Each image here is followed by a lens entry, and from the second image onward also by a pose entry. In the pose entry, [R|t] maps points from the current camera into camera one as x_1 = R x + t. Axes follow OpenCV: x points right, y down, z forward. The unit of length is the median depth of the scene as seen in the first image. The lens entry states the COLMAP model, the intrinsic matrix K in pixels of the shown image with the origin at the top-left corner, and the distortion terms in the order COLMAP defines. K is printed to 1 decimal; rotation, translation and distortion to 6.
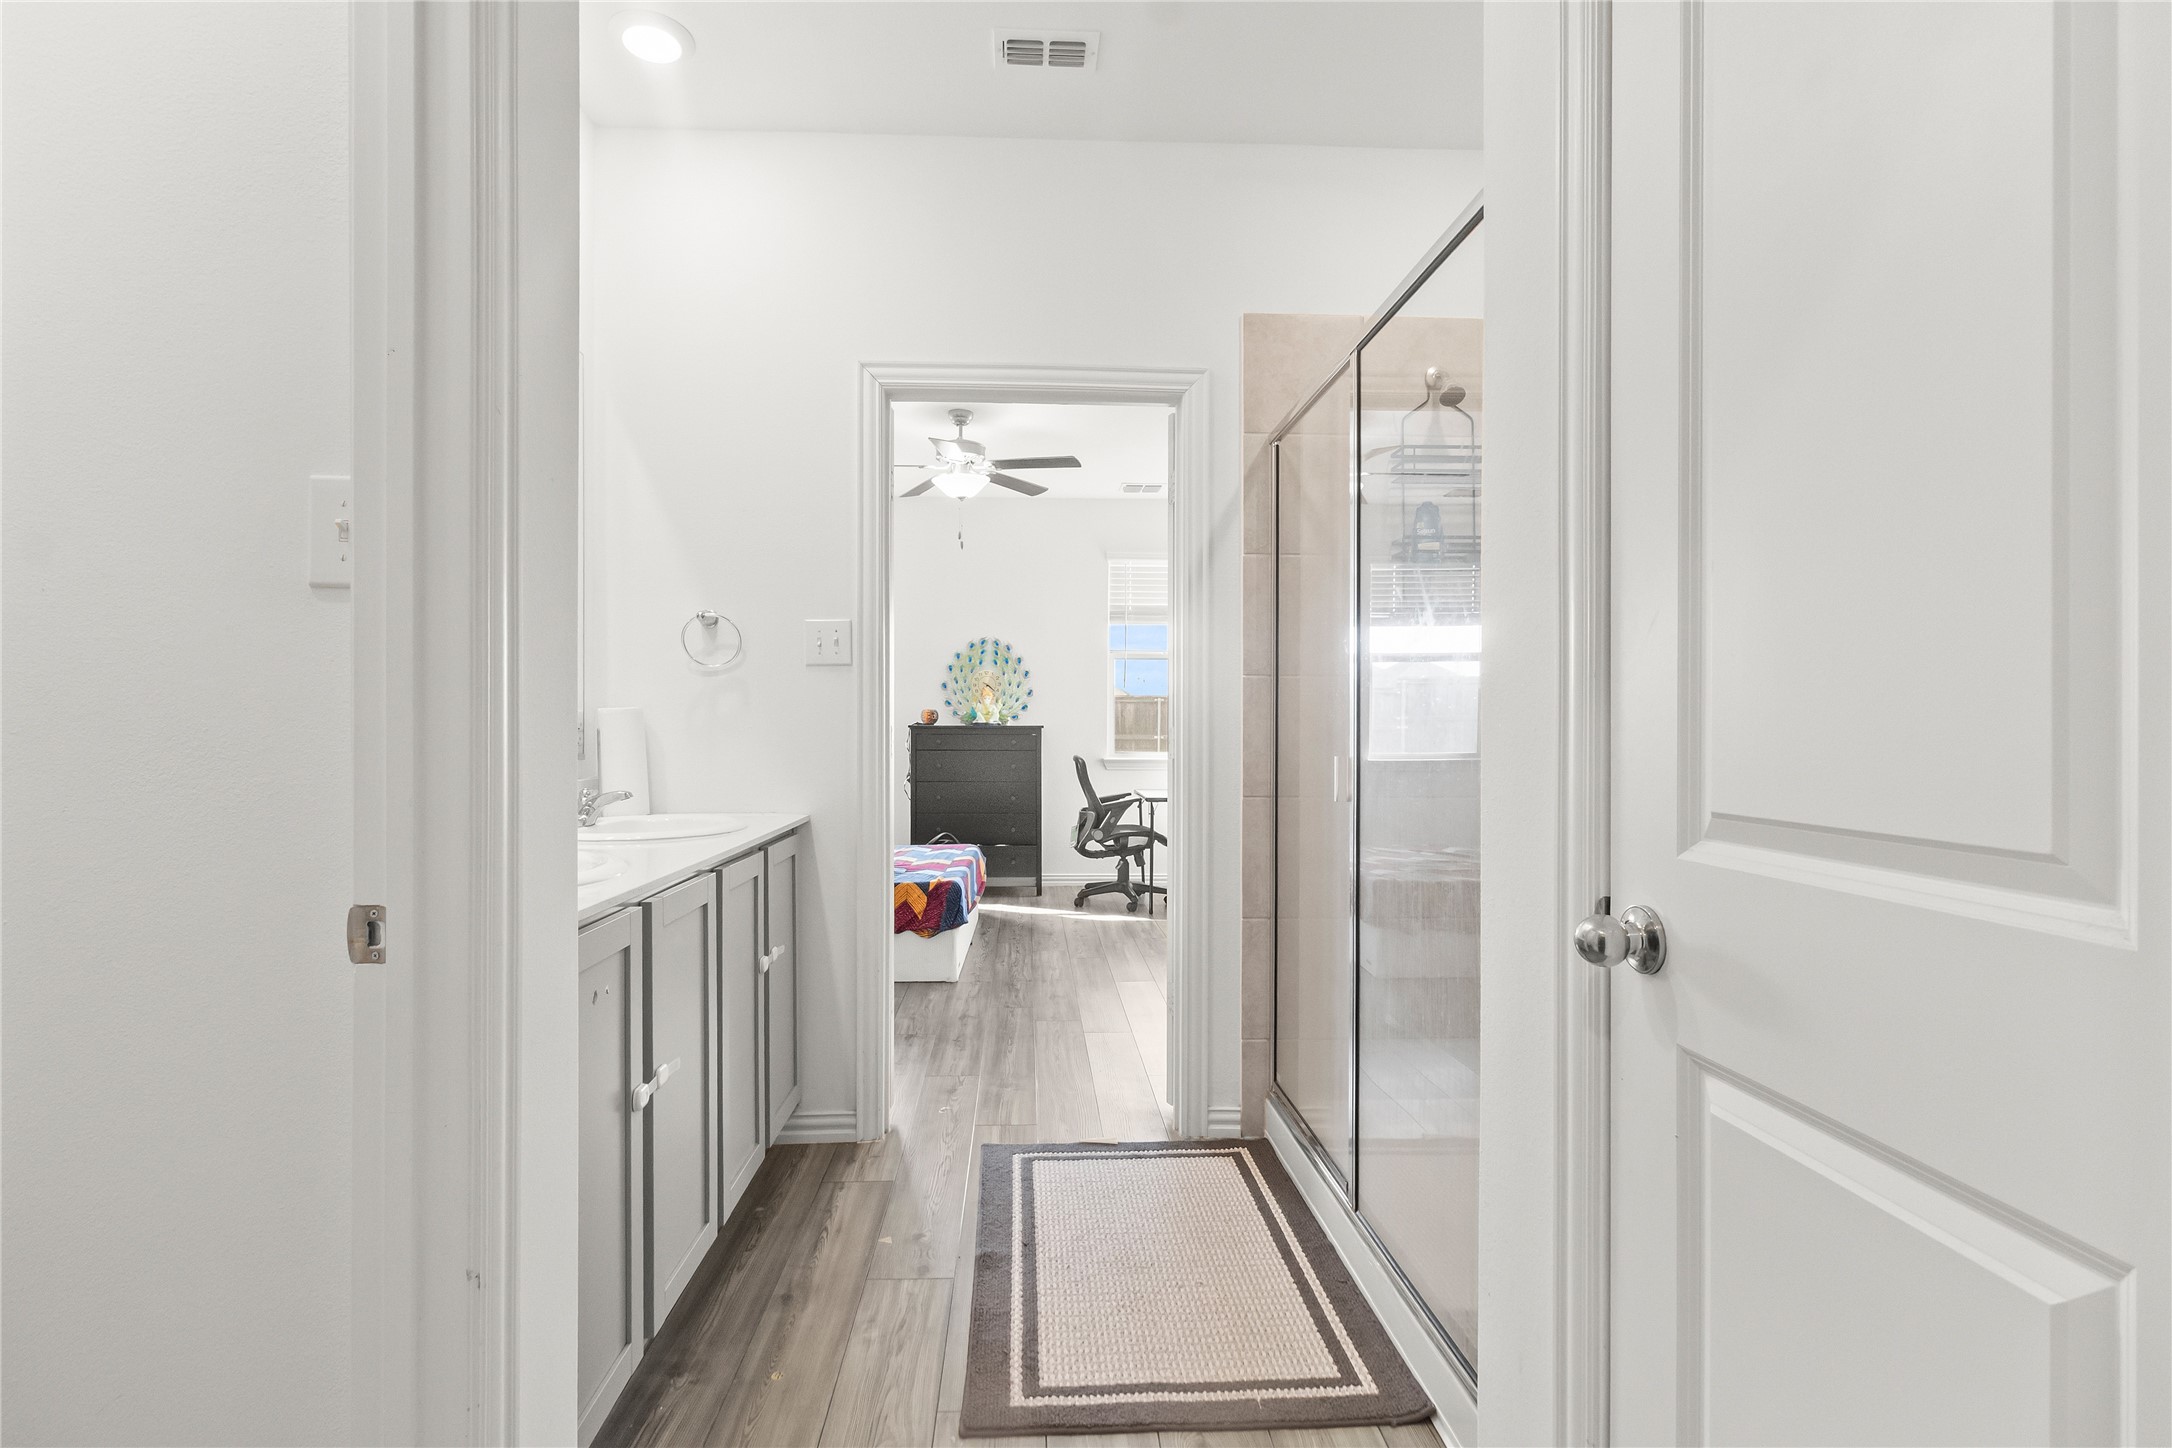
lens RADIAL K [[1013.8, 0, 1095.0], [0, 1013.8, 723.0], [0, 0, 1]] dist [-0.029820, -0.000448]
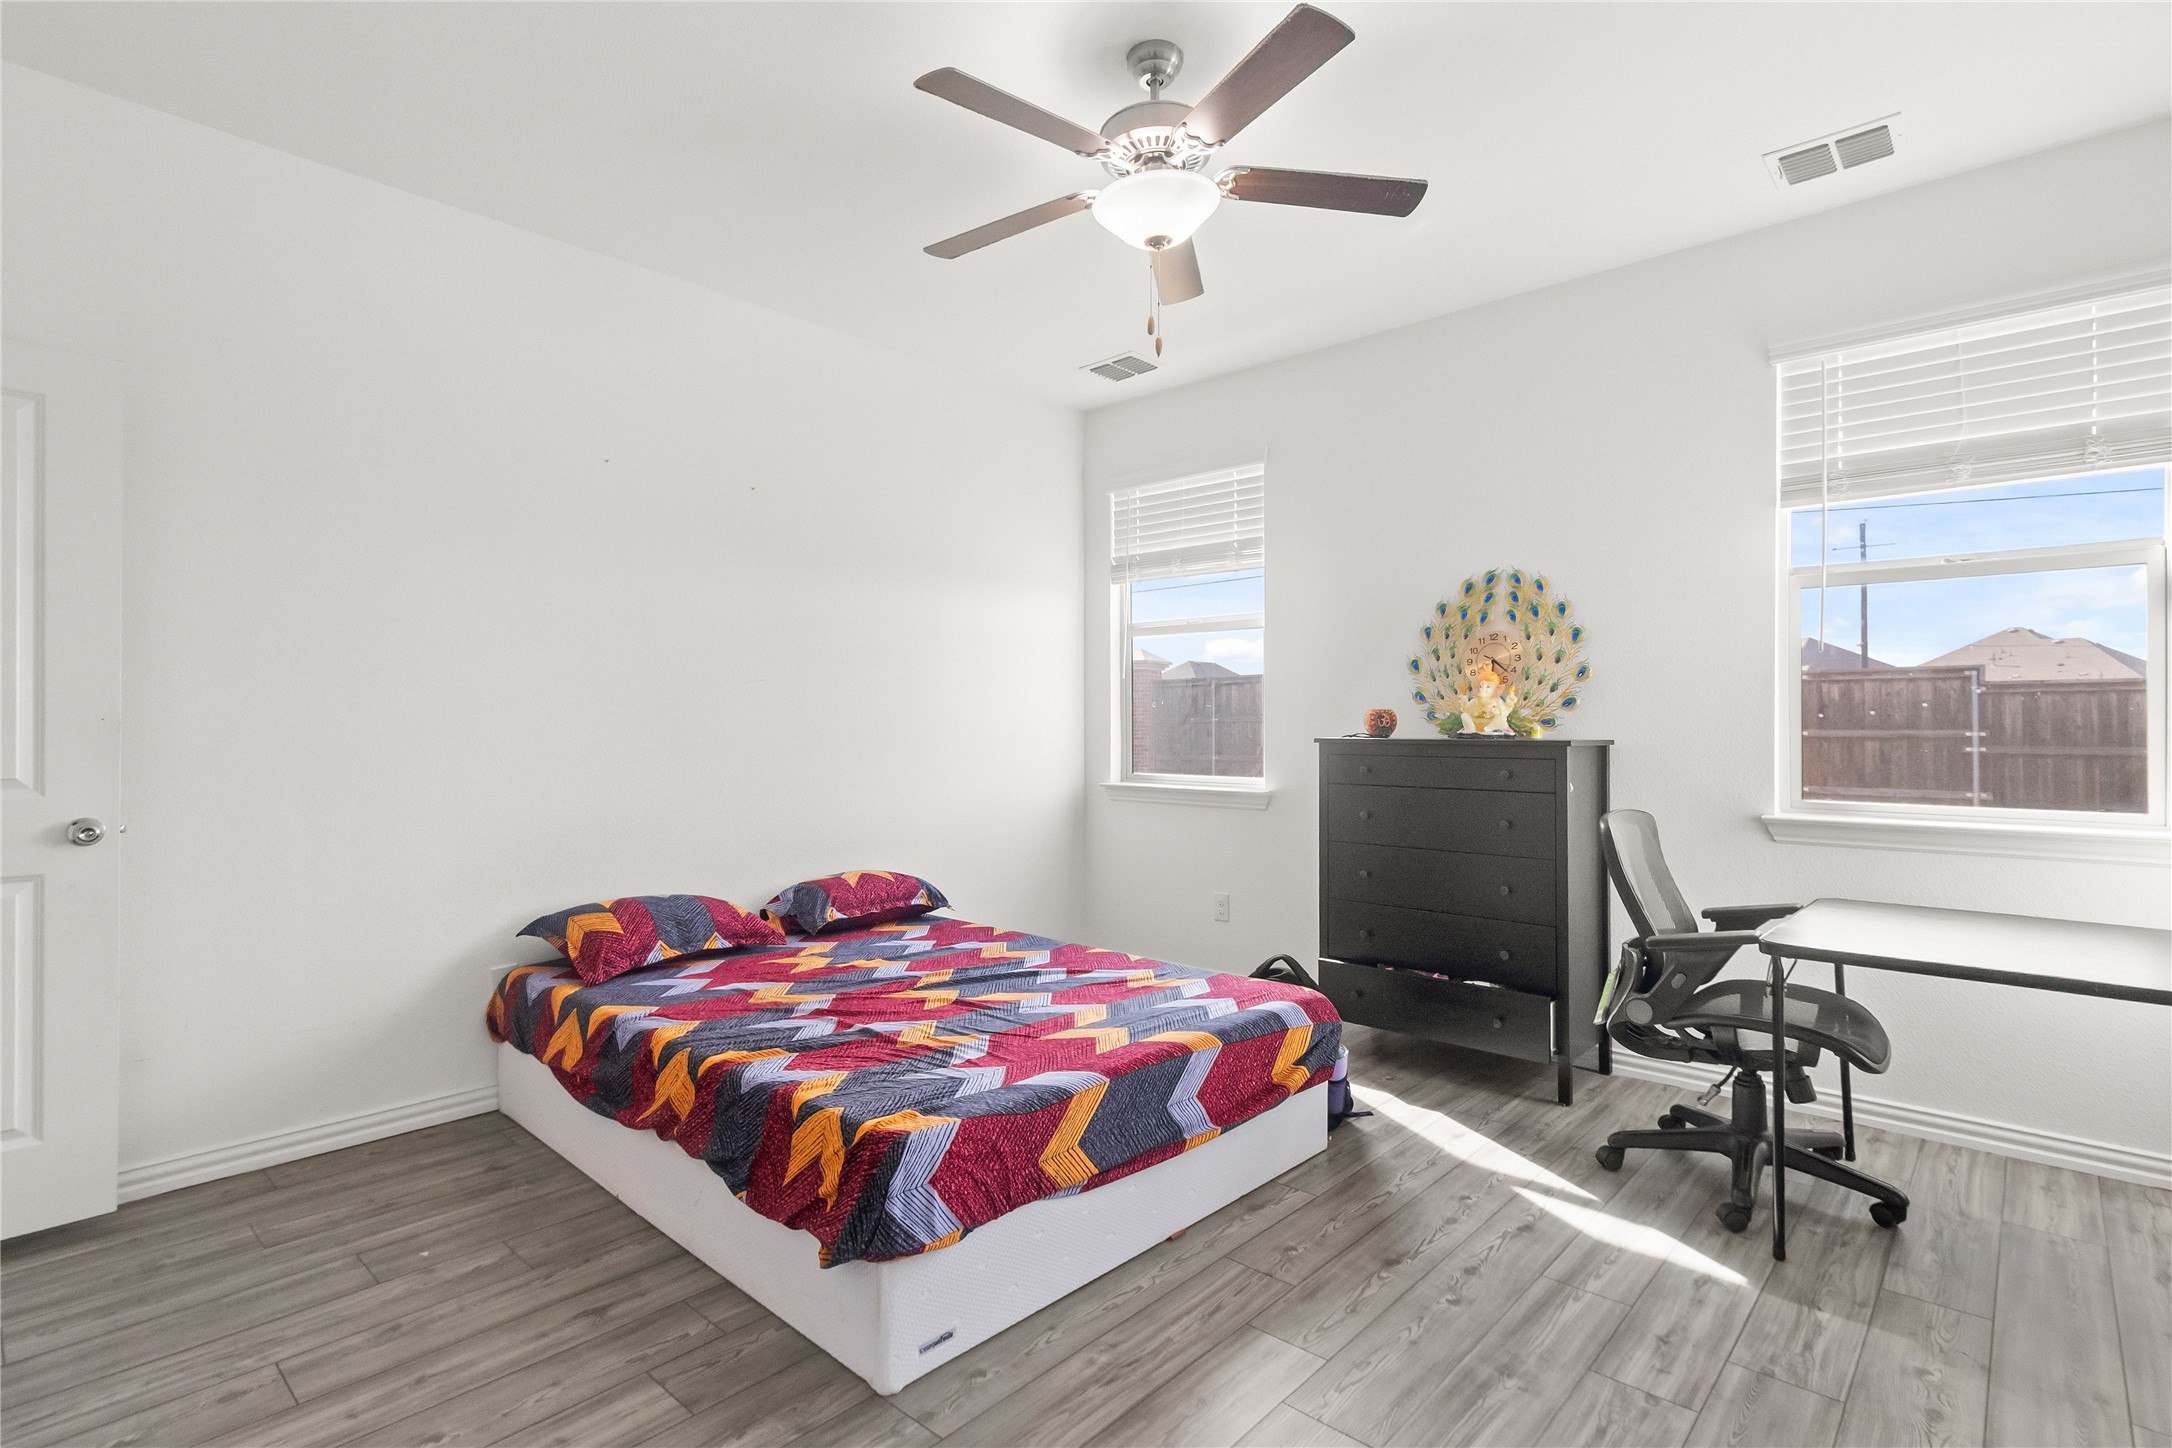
lens RADIAL K [[1013.8, 0, 1080.7], [0, 1013.8, 742.0], [0, 0, 1]] dist [-0.029820, -0.000448]
pose [[0.684245, 0.011629, -0.729160, 0.125425], [0.007061, 0.999720, 0.022570, -0.008888], [0.729218, -0.020592, 0.683971, 0.491176]]
